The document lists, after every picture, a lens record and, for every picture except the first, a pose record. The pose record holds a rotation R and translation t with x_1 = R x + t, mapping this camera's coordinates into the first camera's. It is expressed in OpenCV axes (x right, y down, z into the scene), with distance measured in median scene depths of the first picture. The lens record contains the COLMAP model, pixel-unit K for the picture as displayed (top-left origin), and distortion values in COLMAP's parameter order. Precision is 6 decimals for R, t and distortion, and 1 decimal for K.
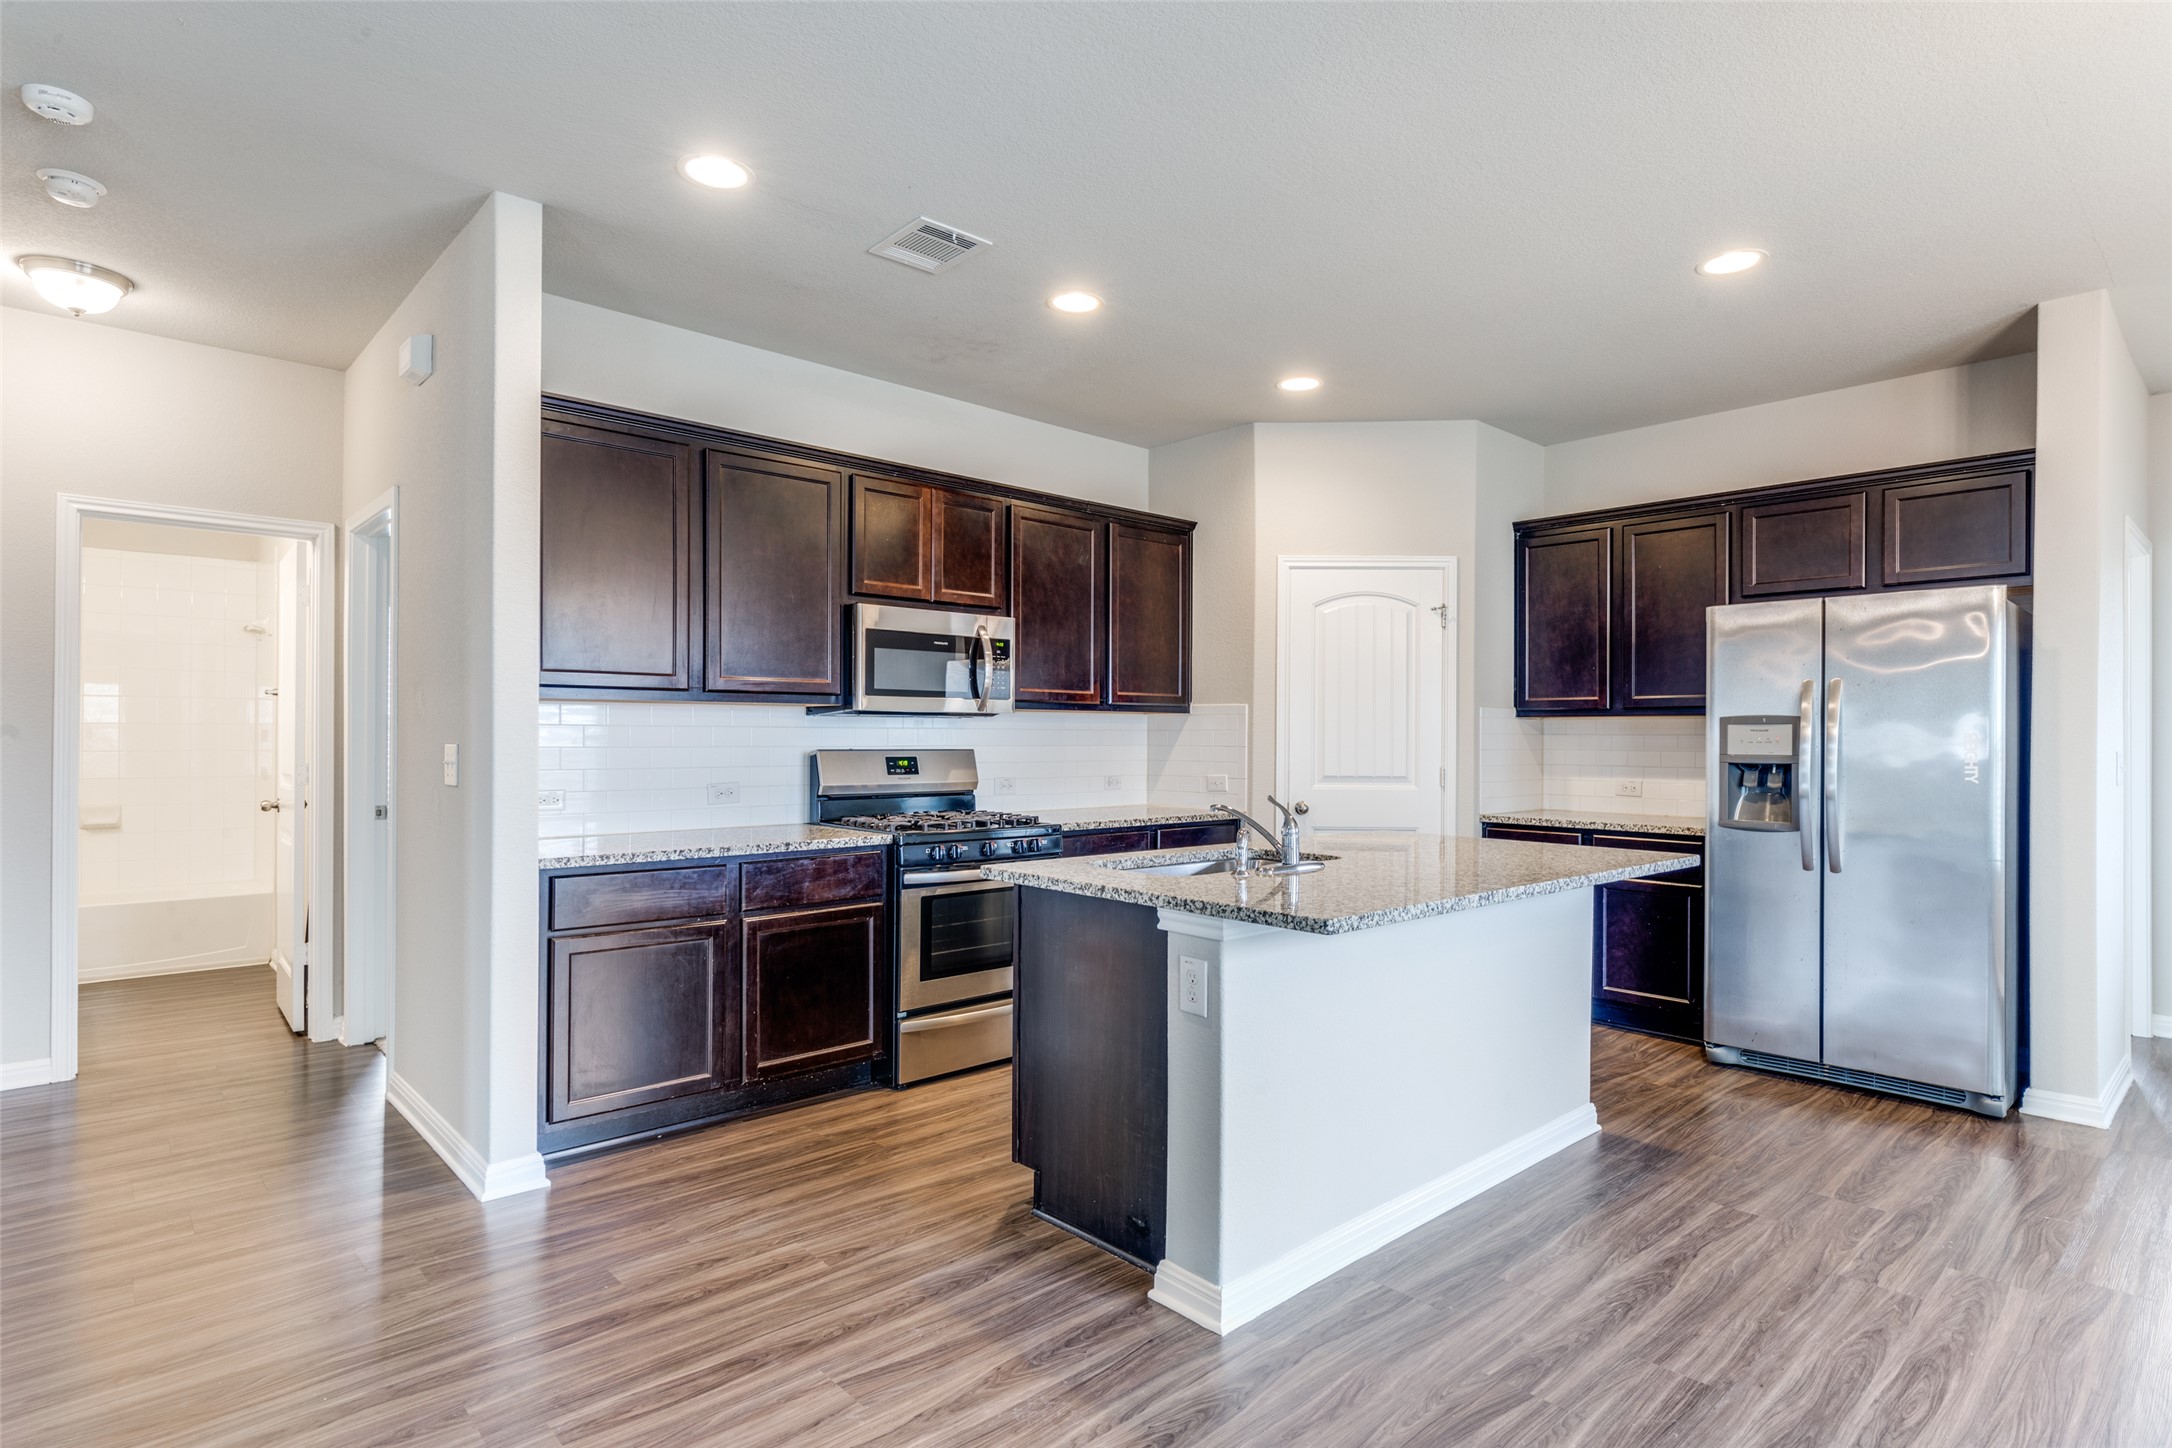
lens RADIAL K [[1101.4, 0, 1097.9], [0, 1101.4, 735.9], [0, 0, 1]] dist [0.004755, -0.000897]
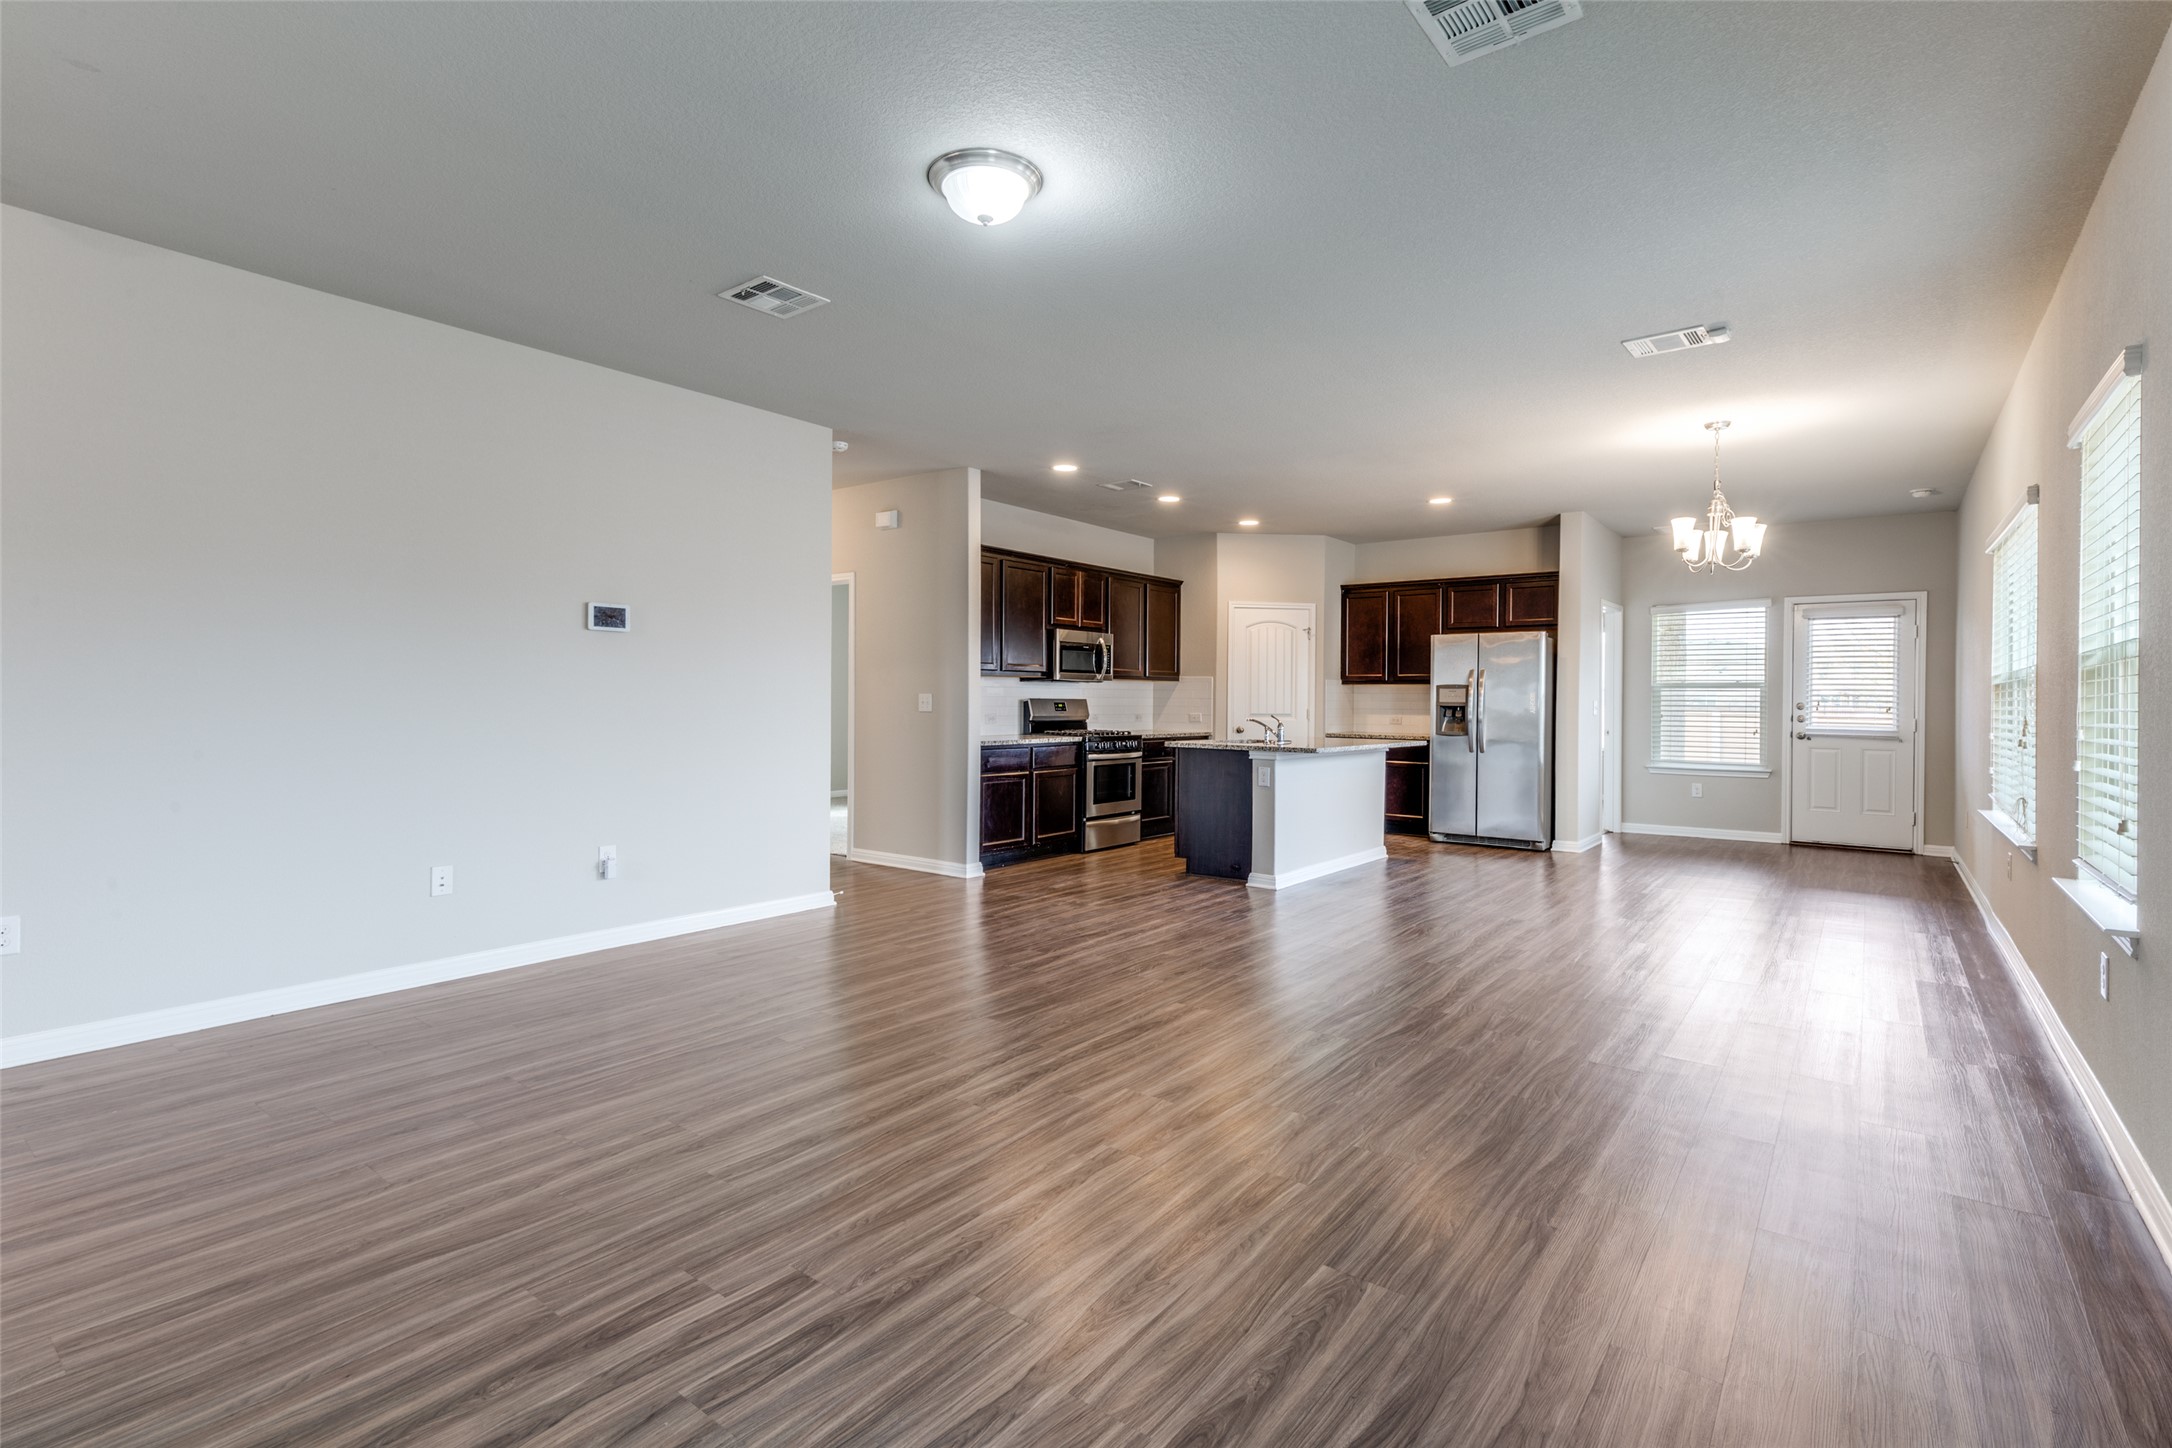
lens RADIAL K [[991.0, 0, 1077.2], [0, 991.0, 704.4], [0, 0, 1]] dist [0.014837, -0.004326]
pose [[0.988258, 0.002702, 0.152772, -0.480037], [-0.003827, 0.999968, 0.007071, 0.010639], [-0.152748, -0.007573, 0.988236, -0.910482]]
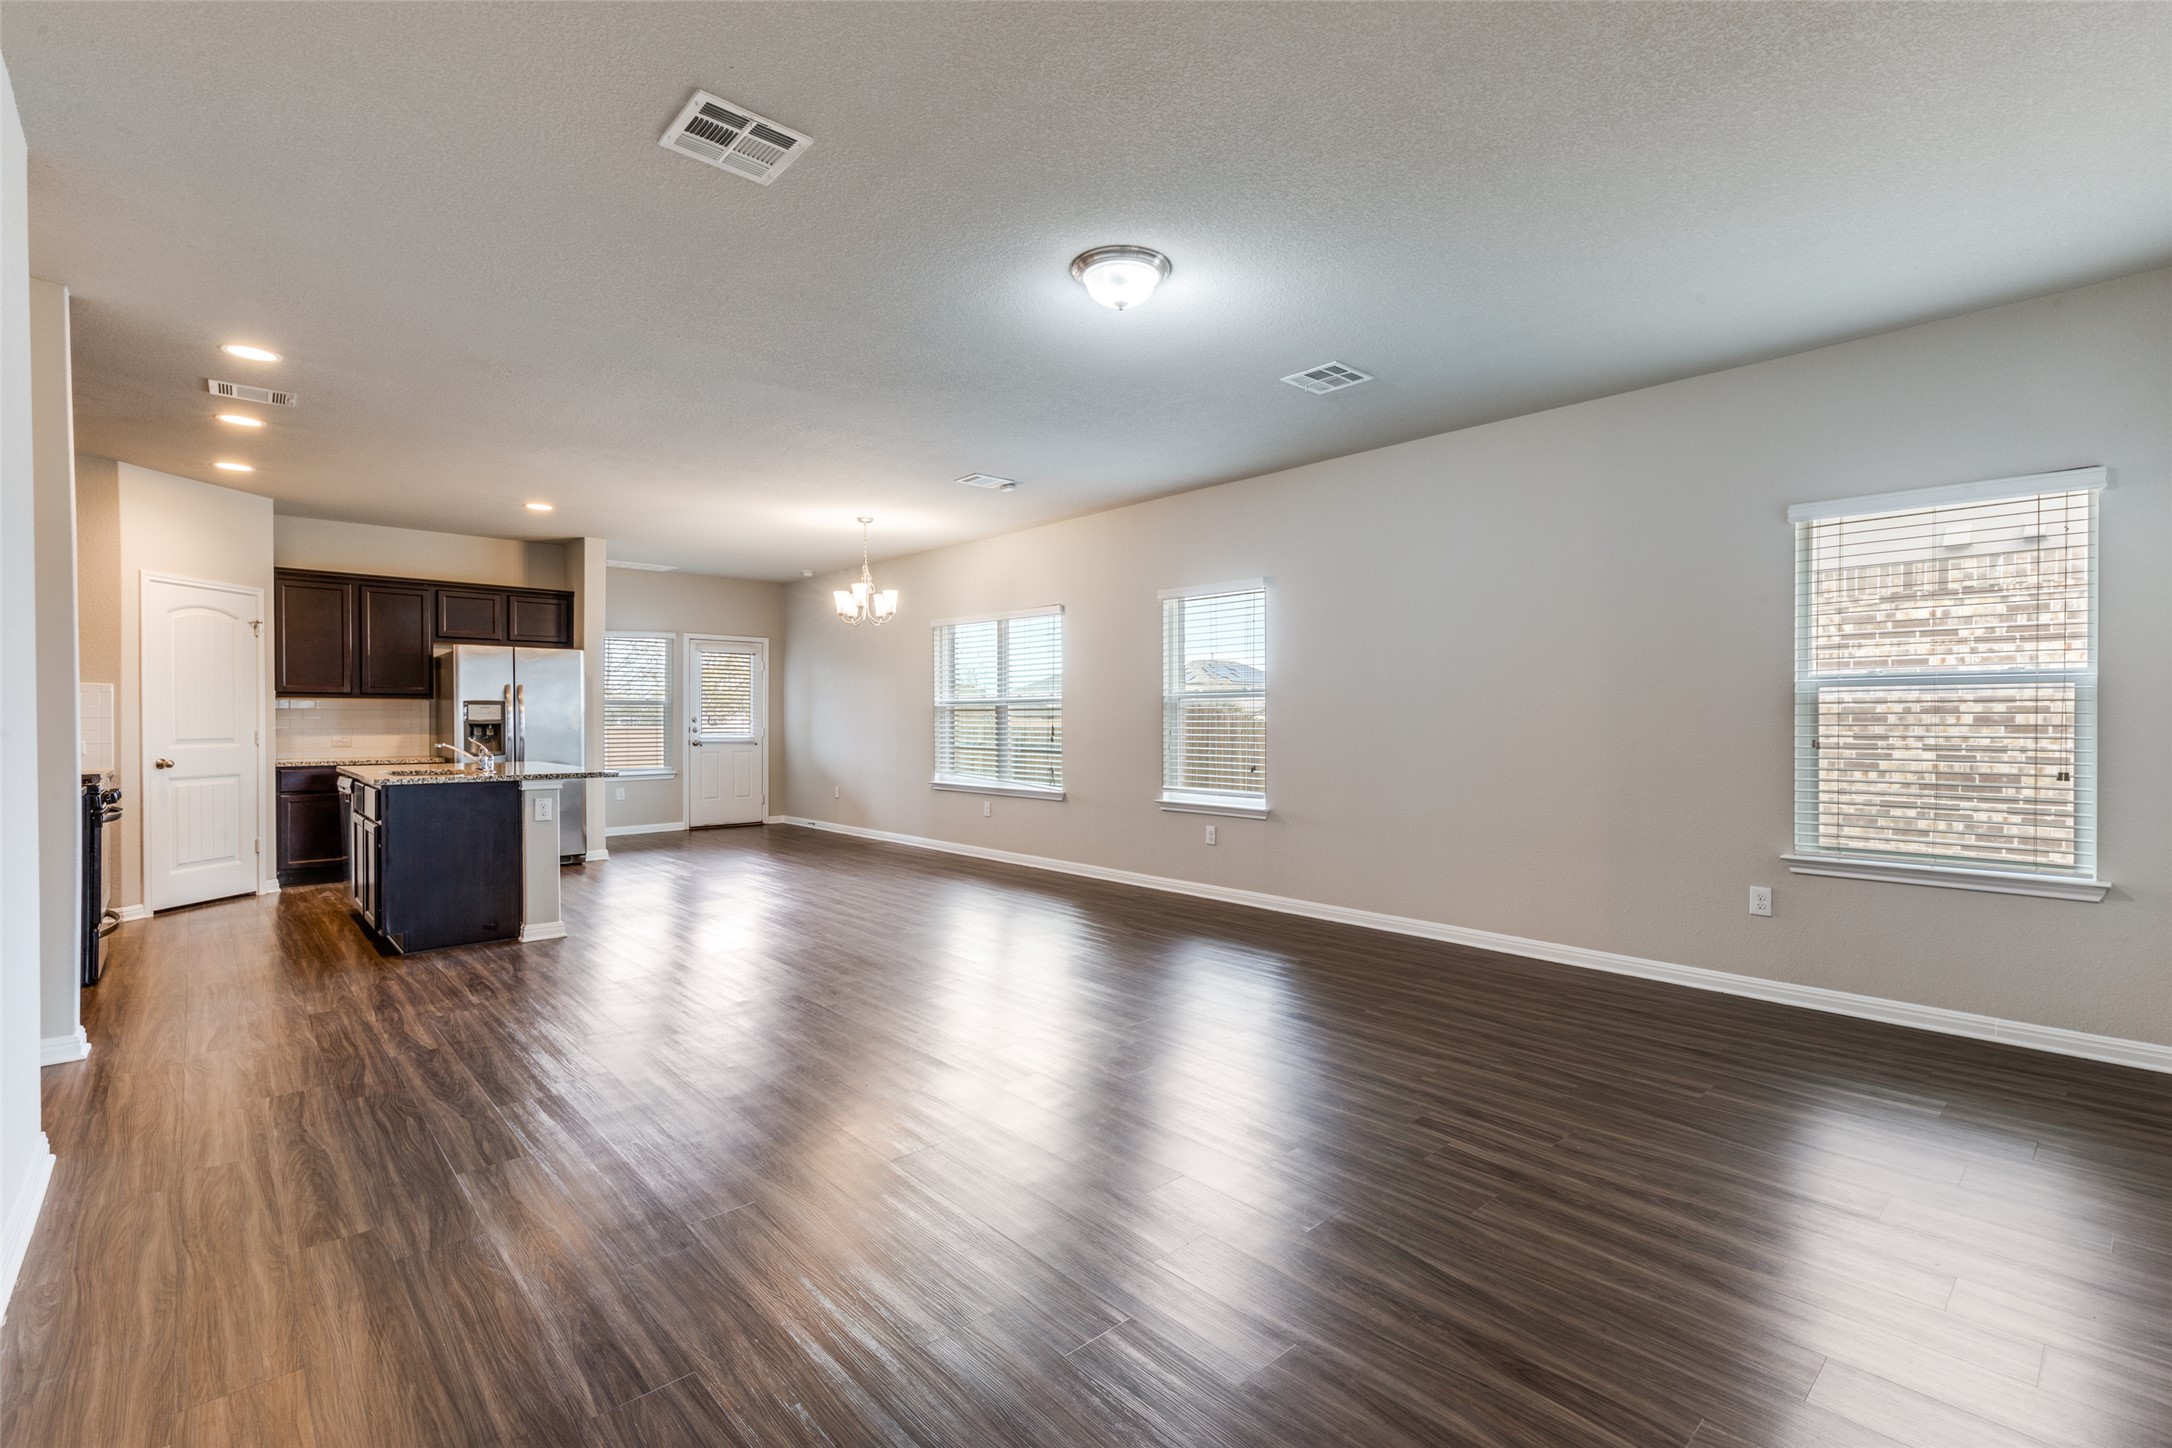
lens RADIAL K [[991.0, 0, 1087.3], [0, 991.0, 724.9], [0, 0, 1]] dist [0.014837, -0.004326]
pose [[0.021463, -0.011784, 0.999700, -1.268233], [-0.001299, 0.999929, 0.011815, 0.004028], [-0.999769, -0.001552, 0.021447, -0.170181]]
